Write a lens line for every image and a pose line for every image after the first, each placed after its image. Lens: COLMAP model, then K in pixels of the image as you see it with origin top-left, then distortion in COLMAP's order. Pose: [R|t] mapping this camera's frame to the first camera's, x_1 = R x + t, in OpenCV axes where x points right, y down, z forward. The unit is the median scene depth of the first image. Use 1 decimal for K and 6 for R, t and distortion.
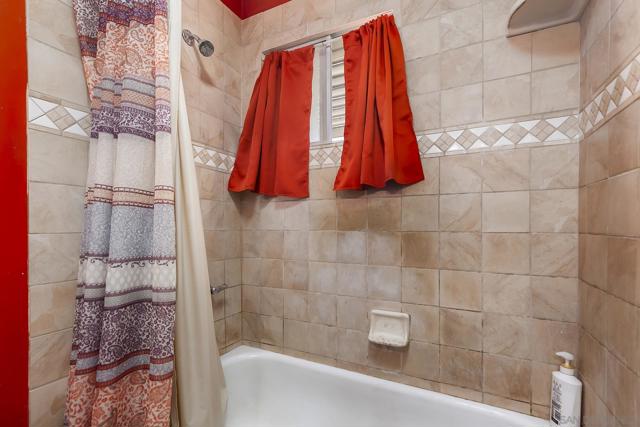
lens RADIAL K [[291.5, 0, 320.3], [0, 291.5, 215.0], [0, 0, 1]] dist [0.001272, 0.000147]
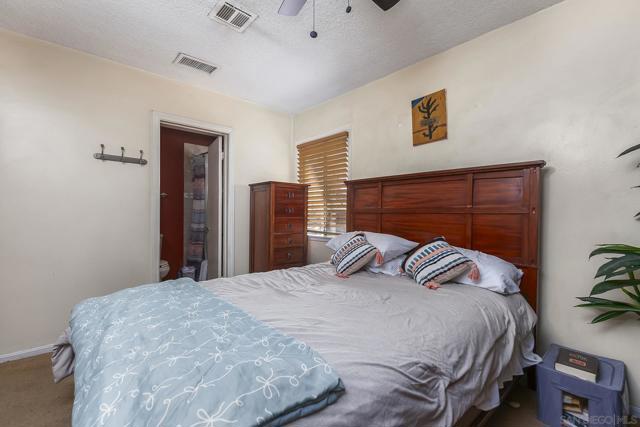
lens RADIAL K [[291.5, 0, 319.7], [0, 291.5, 213.4], [0, 0, 1]] dist [0.001272, 0.000147]
pose [[0.923970, 0.009237, -0.382355, 3.310375], [-0.014134, 0.999850, -0.010001, 0.000772], [0.382205, 0.014645, 0.923962, -2.952748]]
